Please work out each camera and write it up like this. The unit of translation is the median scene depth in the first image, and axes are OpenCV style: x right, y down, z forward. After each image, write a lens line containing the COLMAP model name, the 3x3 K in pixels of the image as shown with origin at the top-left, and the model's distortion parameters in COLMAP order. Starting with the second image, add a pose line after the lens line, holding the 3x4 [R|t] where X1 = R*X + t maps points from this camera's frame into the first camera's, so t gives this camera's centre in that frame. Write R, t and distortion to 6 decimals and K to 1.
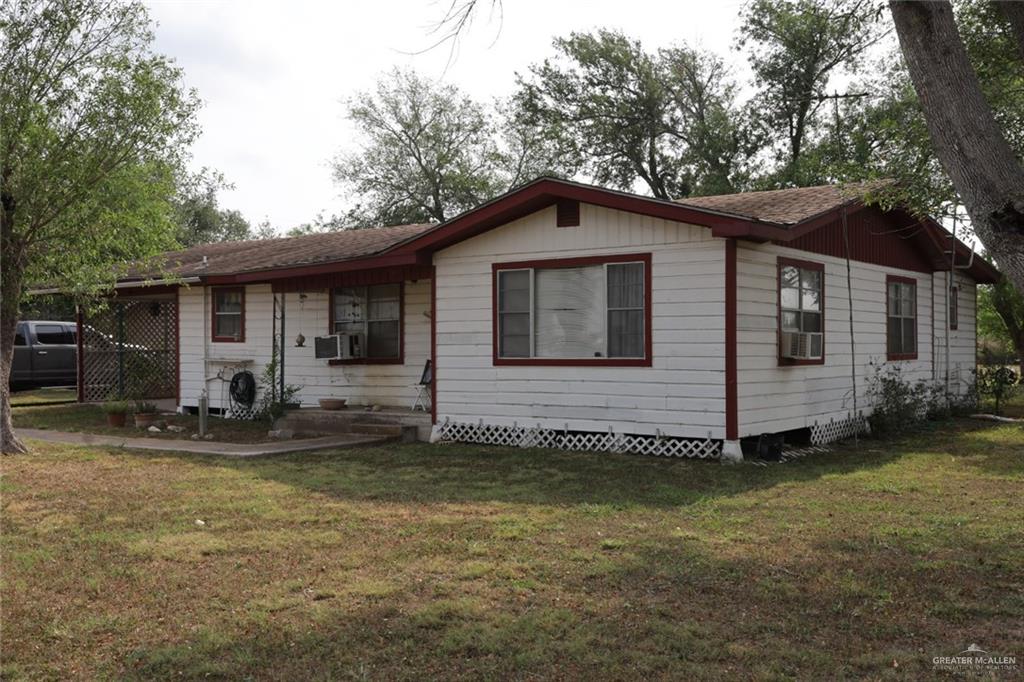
lens RADIAL K [[1049.3, 0, 511.1], [0, 1049.3, 343.7], [0, 0, 1]] dist [-0.021639, 0.000000]
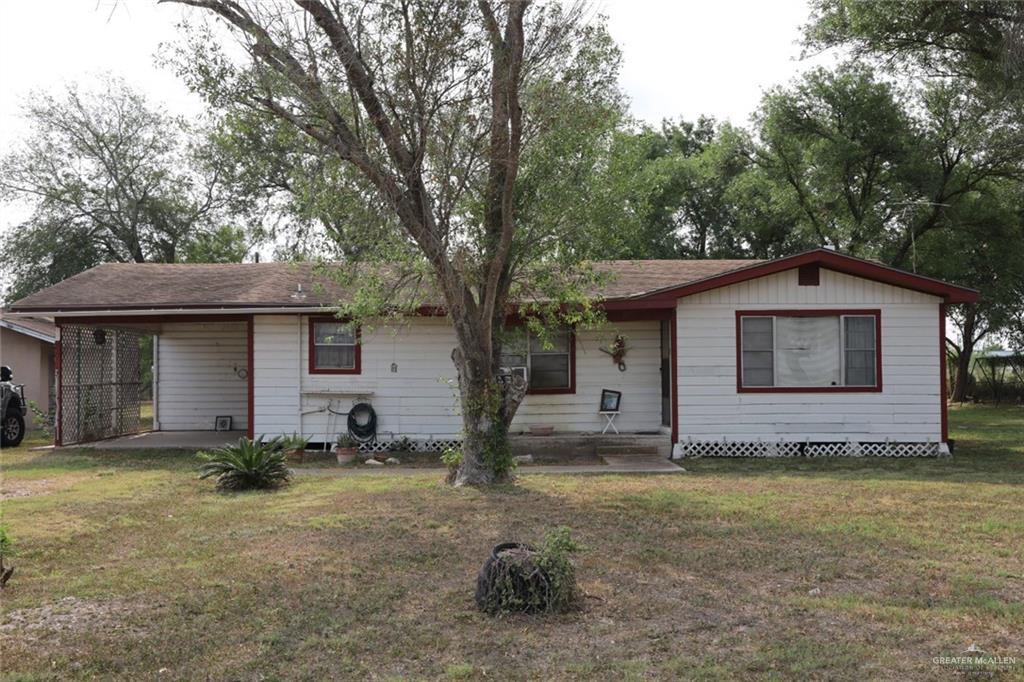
lens RADIAL K [[1076.0, 0, 506.7], [0, 1076.0, 340.6], [0, 0, 1]] dist [0.017604, 0.000000]
pose [[0.806148, 0.020972, 0.591343, -0.991109], [0.000018, 0.999371, -0.035467, 0.004121], [-0.591714, 0.028602, 0.805640, 0.138571]]
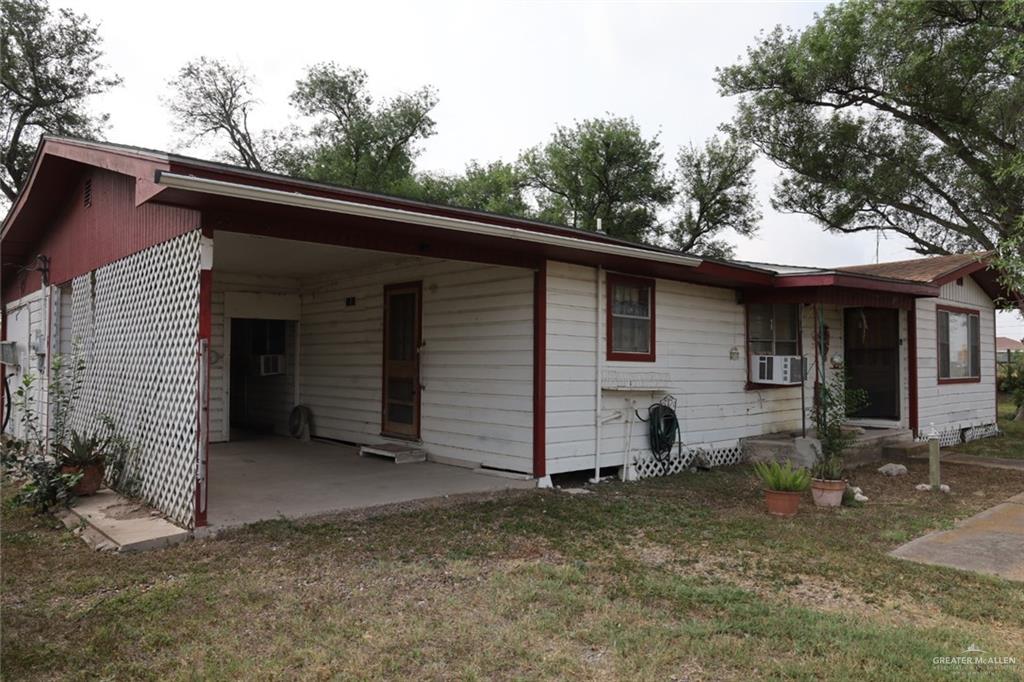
lens RADIAL K [[736.5, 0, 511.6], [0, 736.5, 343.0], [0, 0, 1]] dist [0.003684, 0.000458]
pose [[0.201678, 0.052457, 0.978046, -0.988246], [0.007248, 0.998457, -0.055046, 0.016229], [-0.979425, 0.018190, 0.200987, 1.327295]]
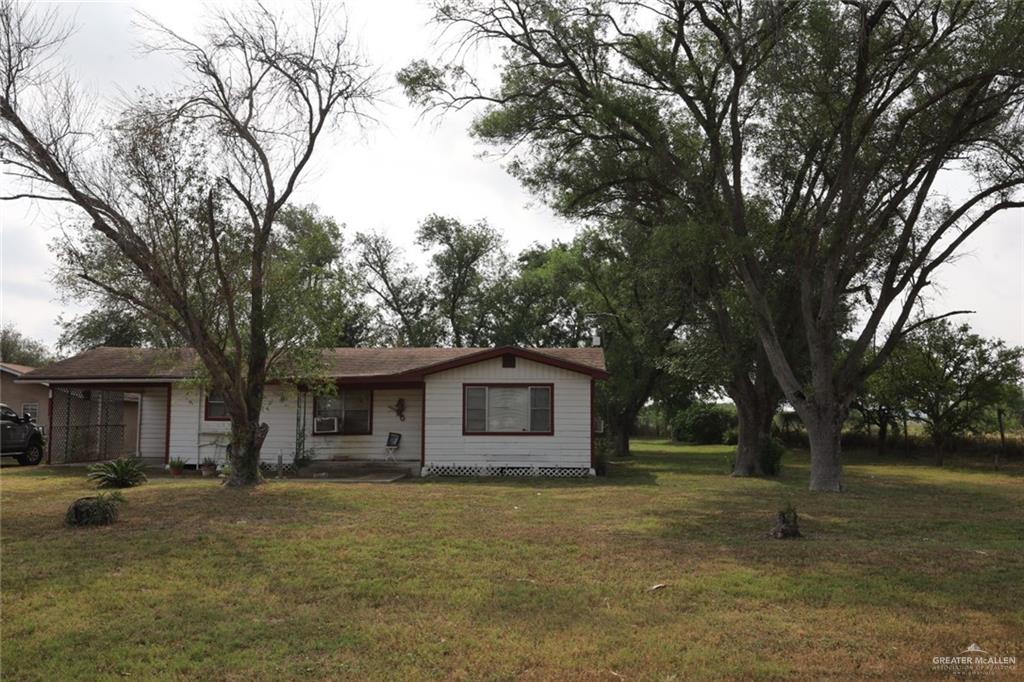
lens RADIAL K [[862.8, 0, 518.1], [0, 862.8, 339.8], [0, 0, 1]] dist [-0.001085, -0.005856]
pose [[0.822023, 0.063942, 0.565853, -0.859348], [-0.009548, 0.995084, -0.098575, 0.001089], [-0.569375, 0.075628, 0.818592, -0.393839]]
